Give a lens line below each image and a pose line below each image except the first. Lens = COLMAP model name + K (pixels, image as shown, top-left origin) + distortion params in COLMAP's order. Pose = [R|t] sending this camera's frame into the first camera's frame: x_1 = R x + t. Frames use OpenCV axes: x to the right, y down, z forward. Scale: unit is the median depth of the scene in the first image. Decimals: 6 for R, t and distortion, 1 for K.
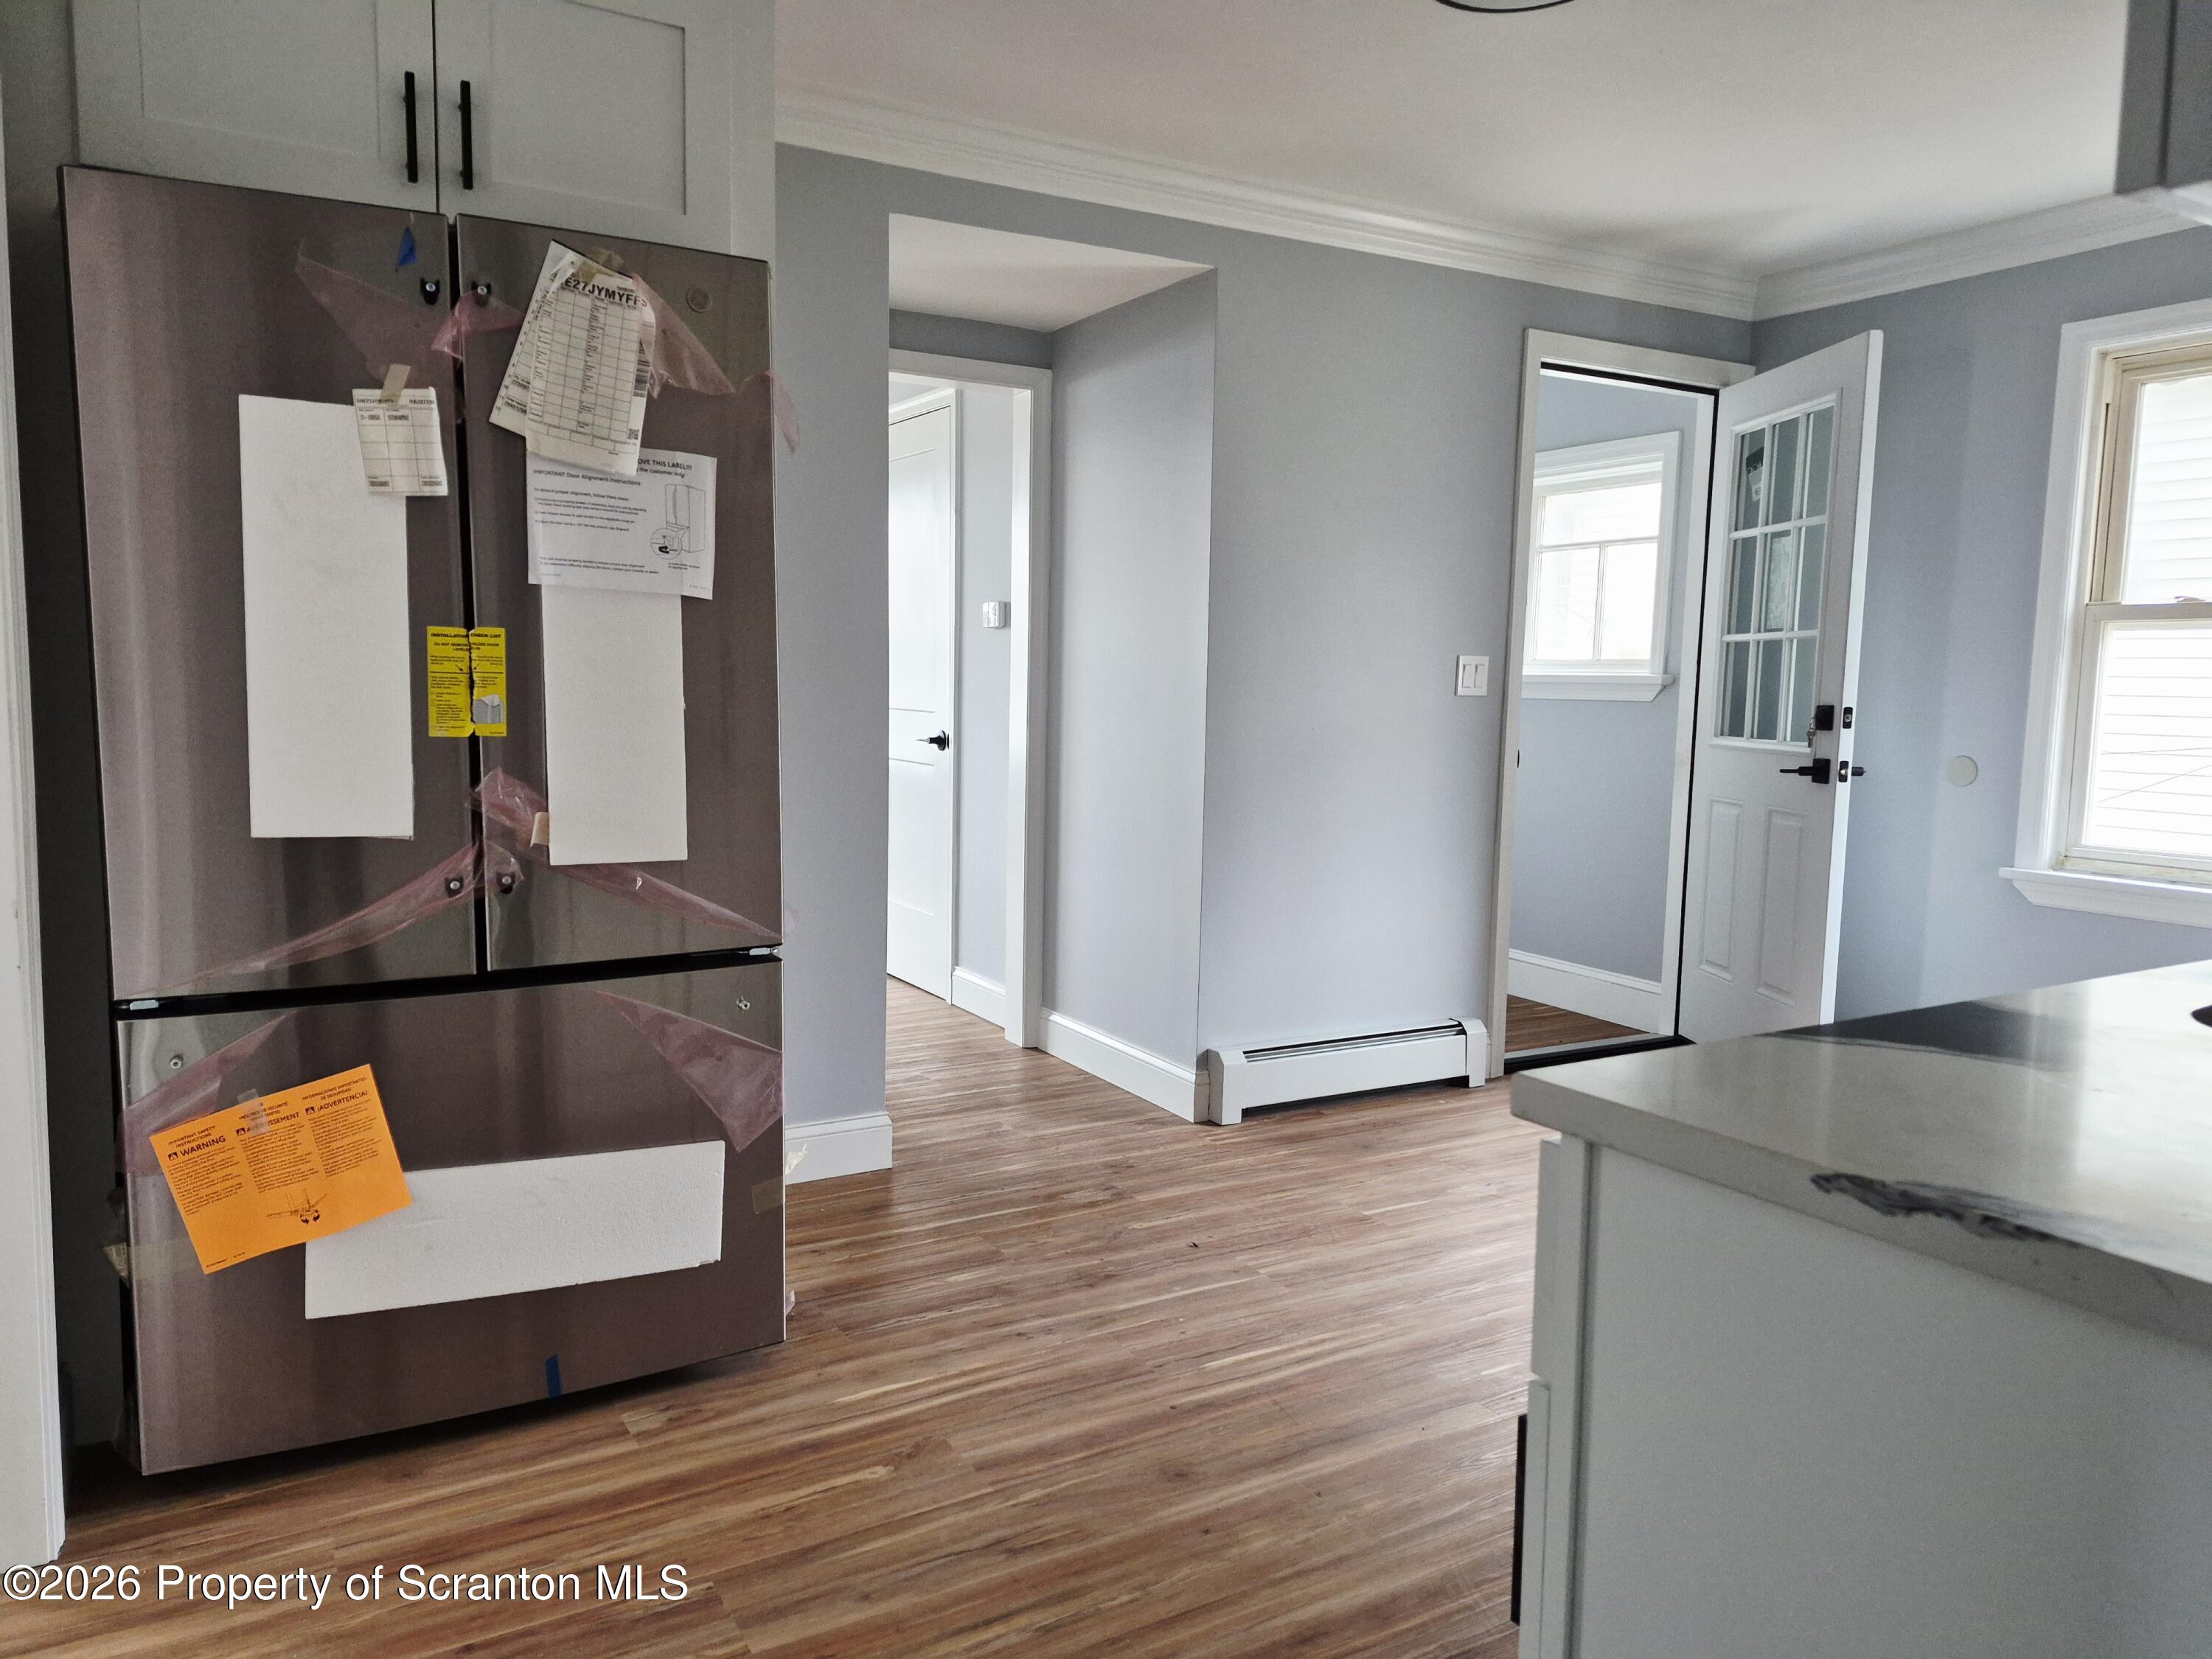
lens RADIAL K [[1534.0, 0, 1096.3], [0, 1534.0, 828.7], [0, 0, 1]] dist [0.074178, -0.076899]
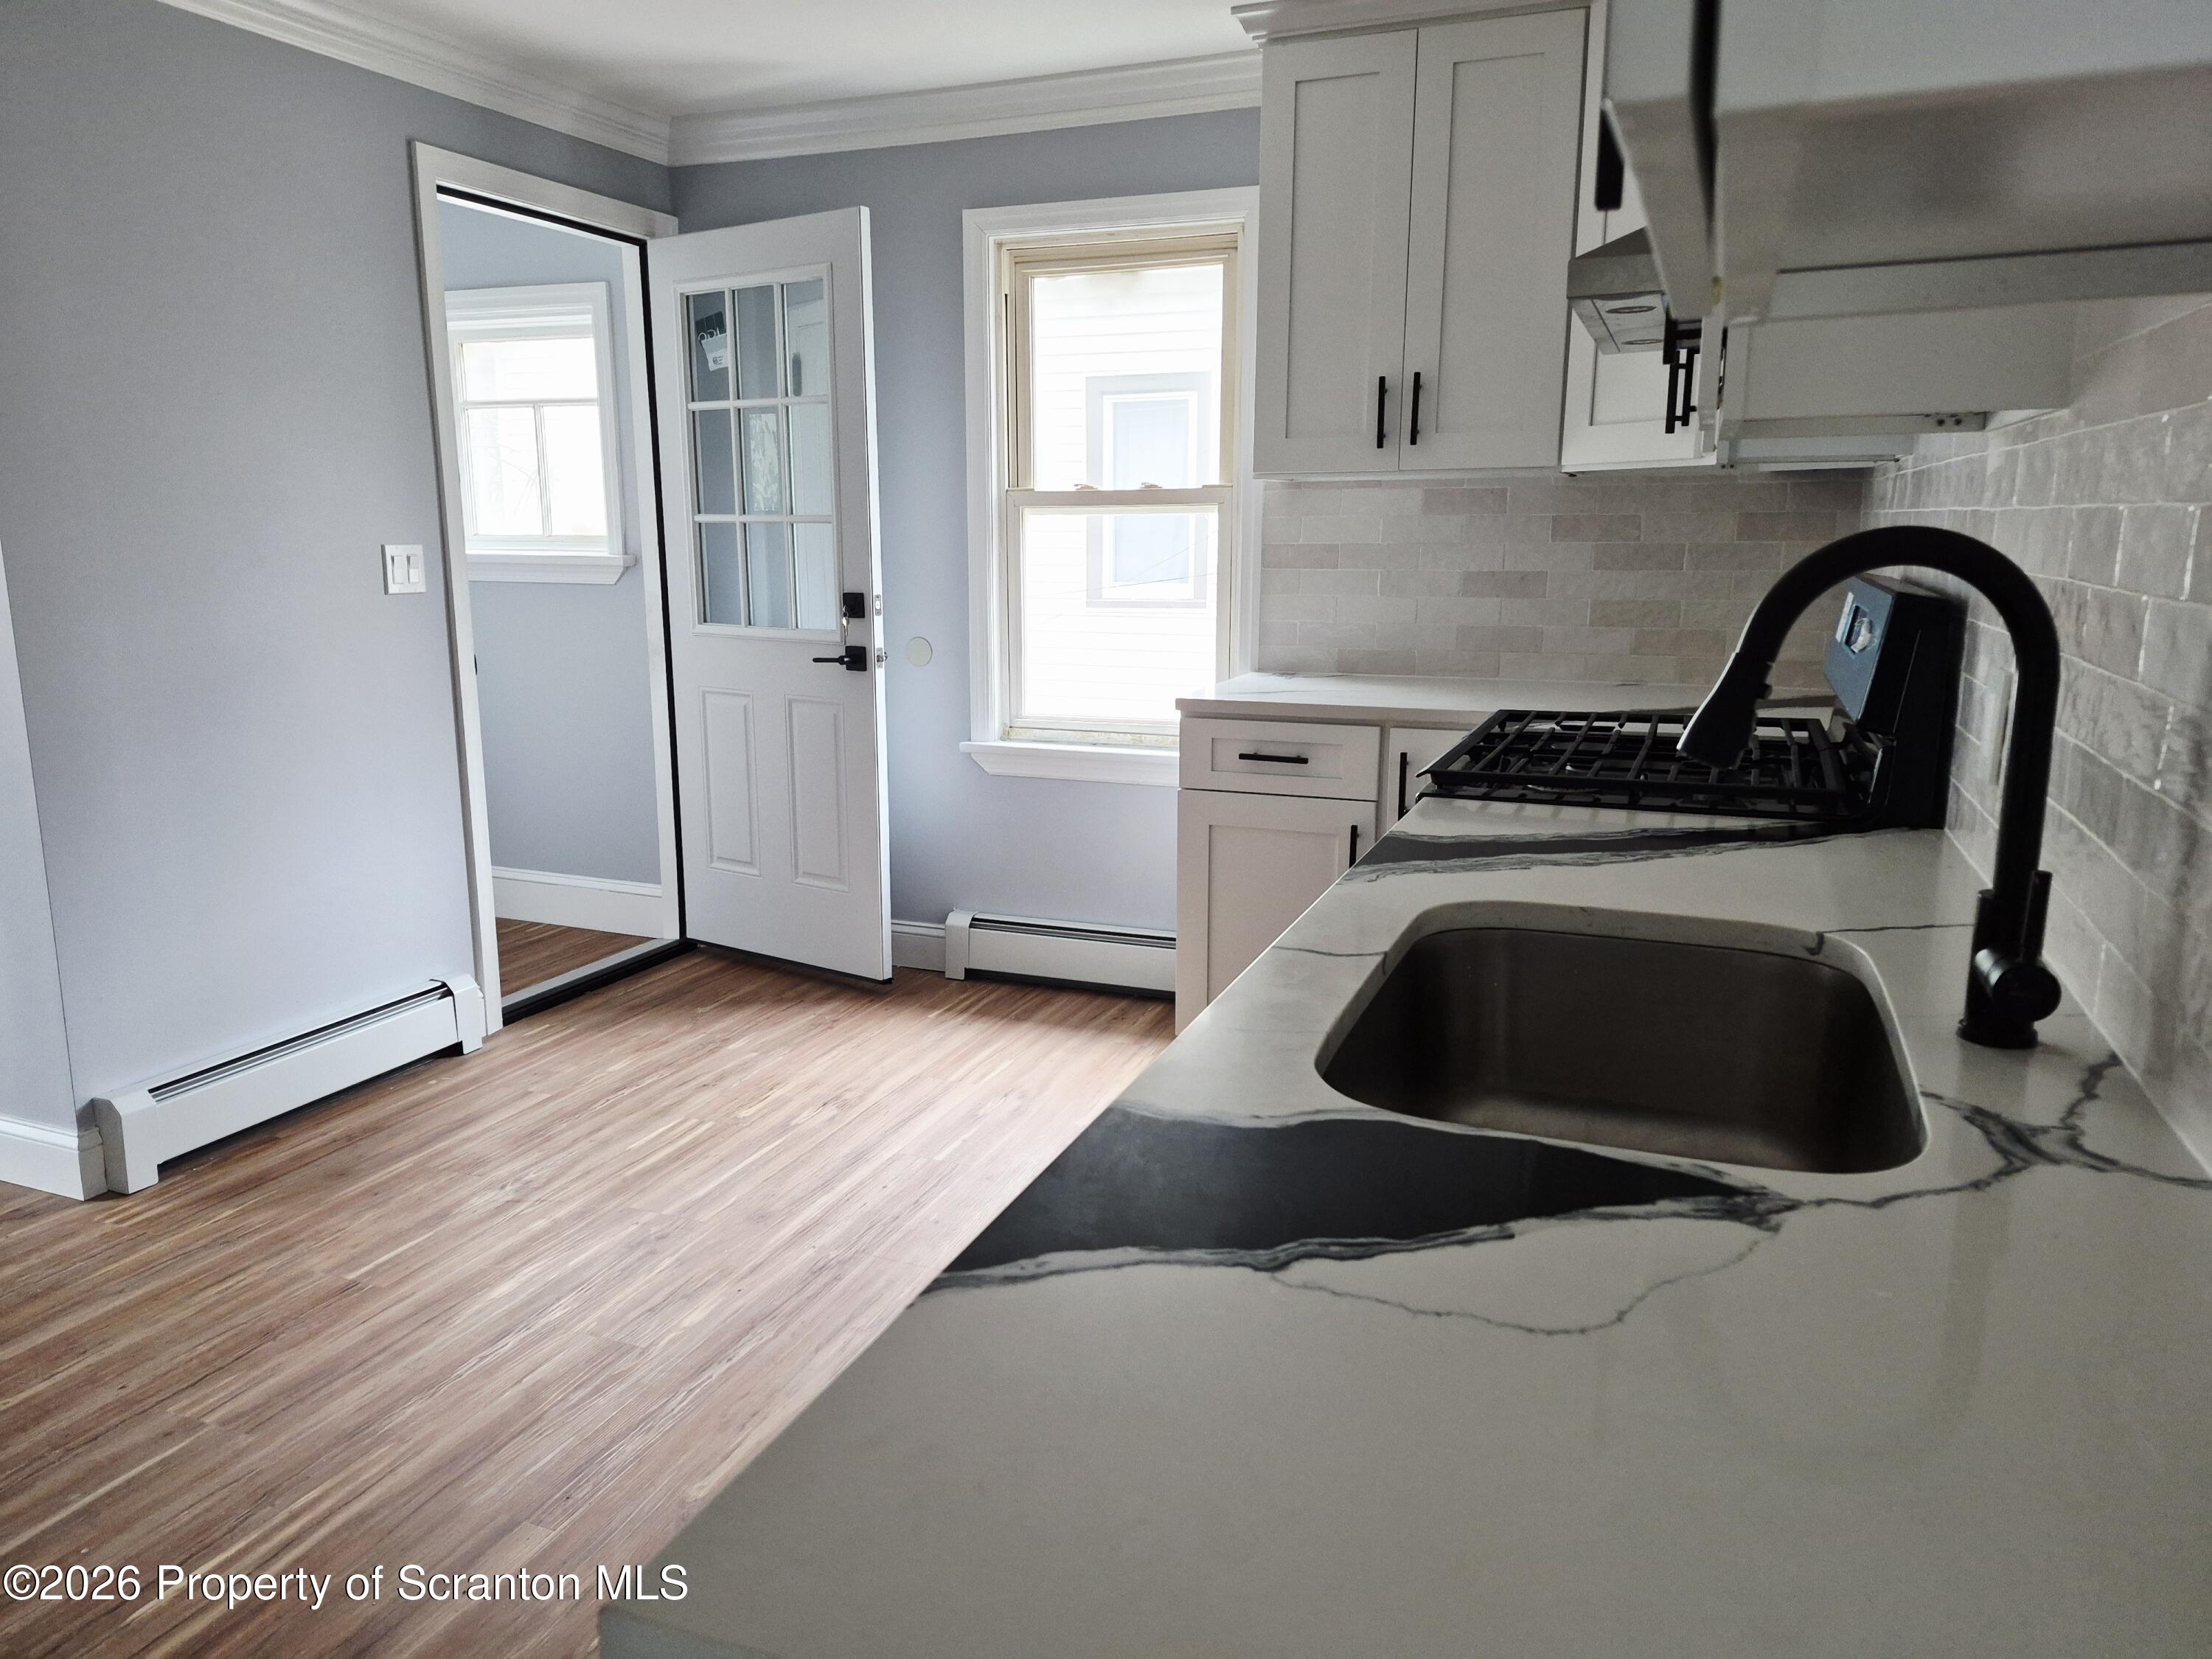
lens RADIAL K [[1524.2, 0, 1080.2], [0, 1524.2, 816.6], [0, 0, 1]] dist [0.070210, -0.071563]
pose [[0.798555, -0.134215, 0.586768, 0.032697], [0.077215, 0.989611, 0.121276, -0.045613], [-0.596949, -0.051538, 0.800622, 0.124248]]
